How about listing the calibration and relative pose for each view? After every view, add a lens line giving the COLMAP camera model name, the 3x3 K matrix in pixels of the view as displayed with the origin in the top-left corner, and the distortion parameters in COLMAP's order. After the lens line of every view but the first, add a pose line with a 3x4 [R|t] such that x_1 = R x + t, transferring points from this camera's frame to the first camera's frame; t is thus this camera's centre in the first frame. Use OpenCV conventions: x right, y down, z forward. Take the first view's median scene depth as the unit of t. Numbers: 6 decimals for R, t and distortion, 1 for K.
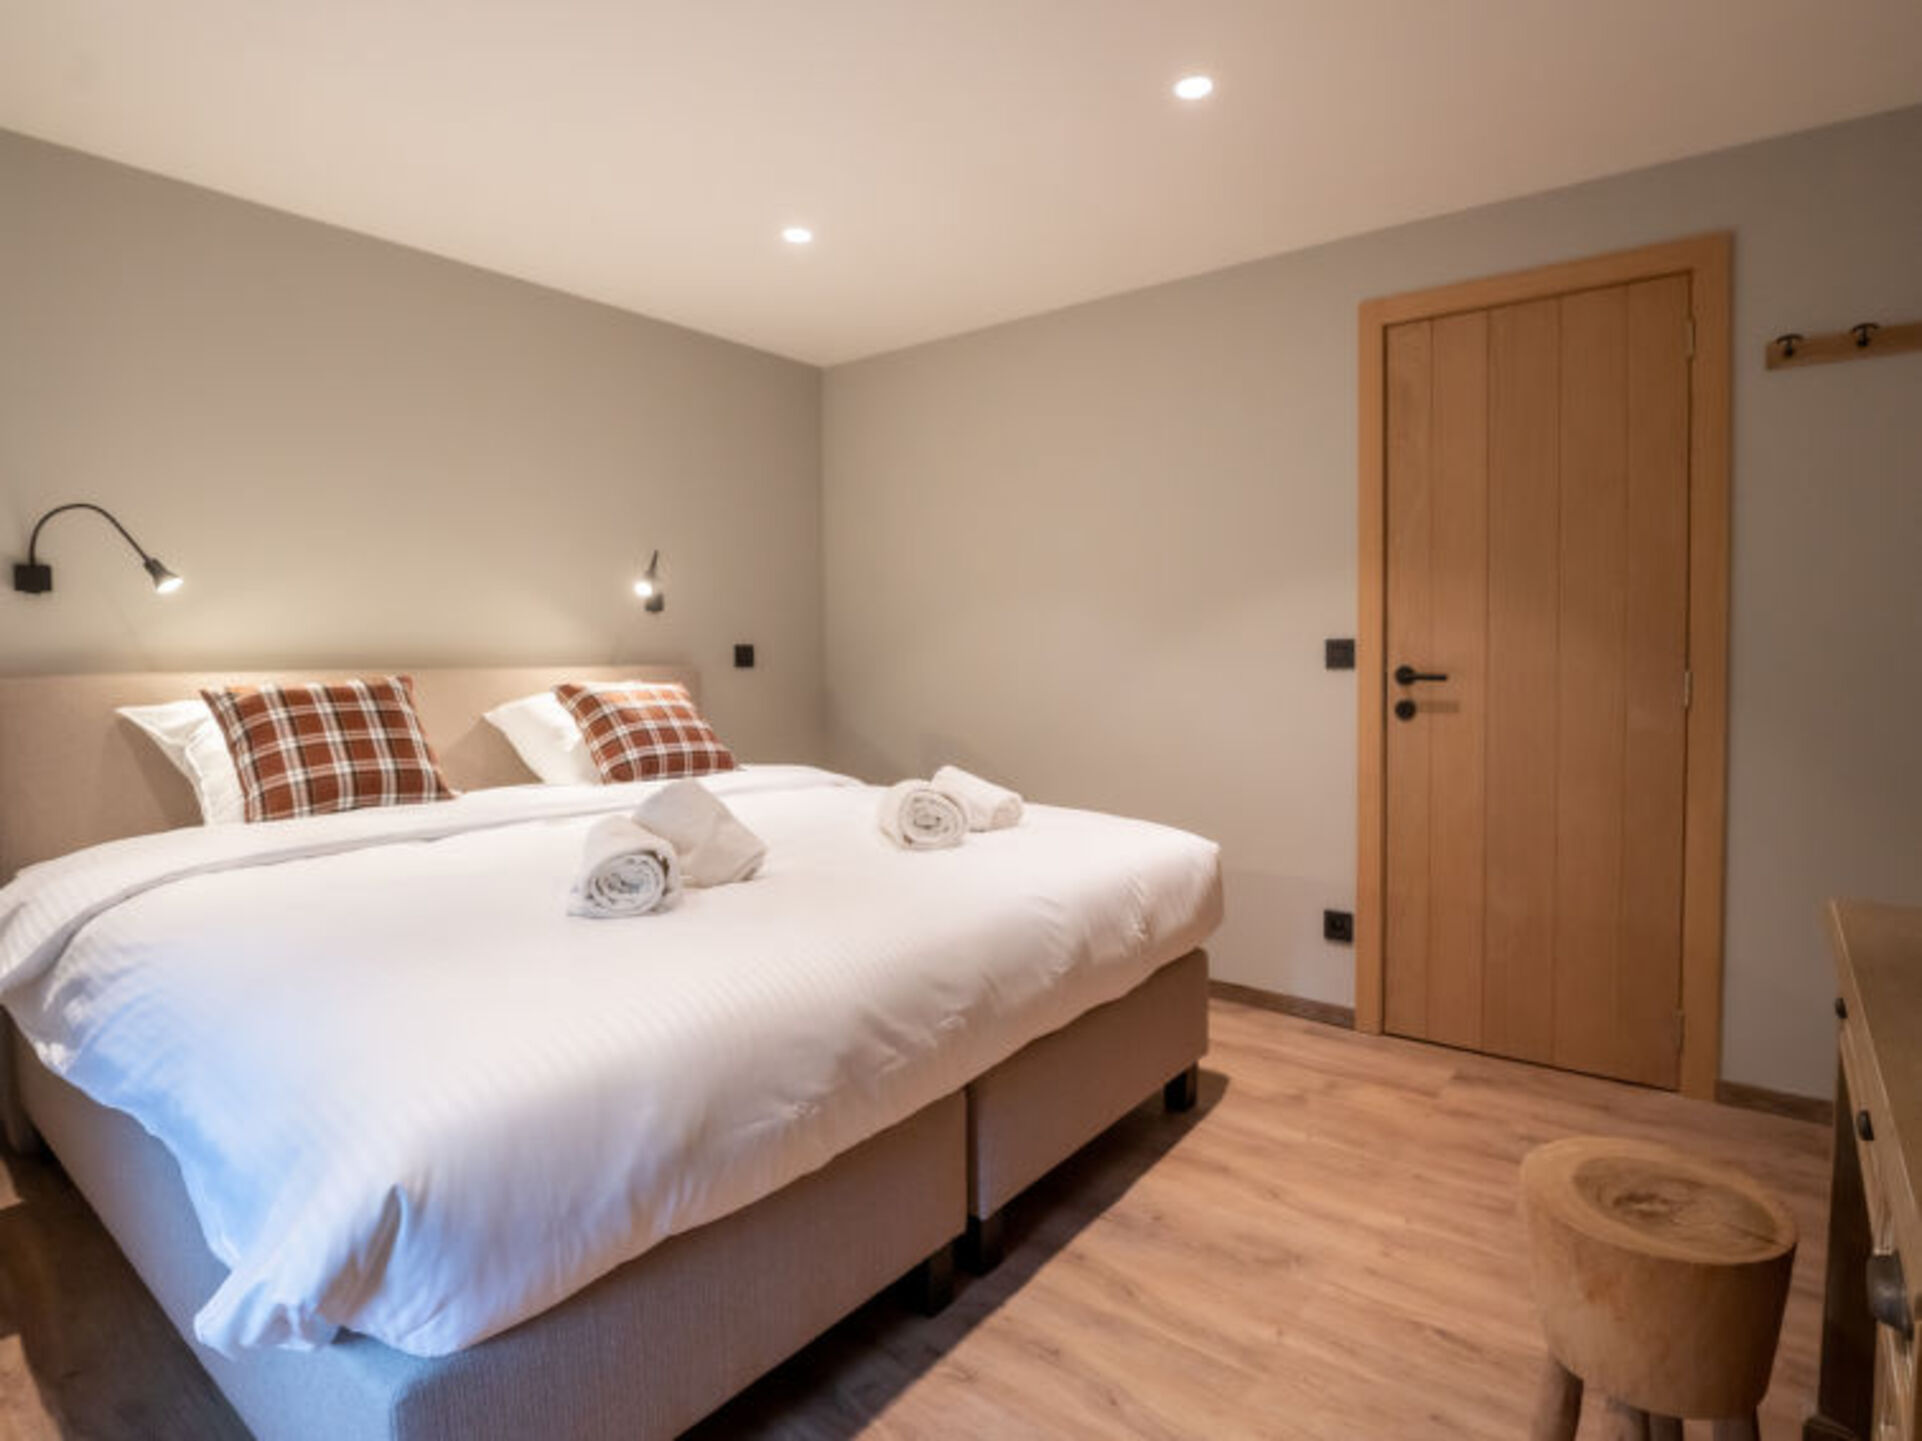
lens RADIAL K [[993.7, 0, 967.8], [0, 993.7, 723.3], [0, 0, 1]] dist [-0.016619, 0.000770]
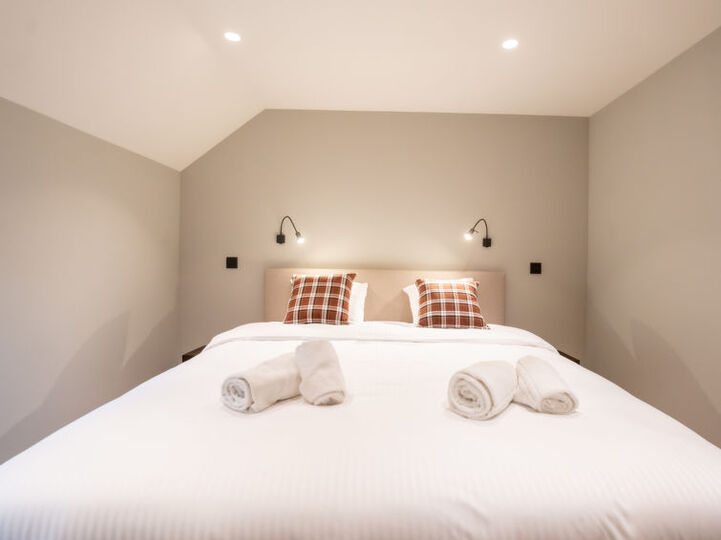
lens RADIAL K [[372.8, 0, 356.7], [0, 372.8, 270.3], [0, 0, 1]] dist [-0.016619, 0.000770]
pose [[0.637723, 0.033632, -0.769531, 0.201322], [-0.071528, 0.997315, -0.015690, -0.044745], [0.766937, 0.065049, 0.638417, 0.432178]]
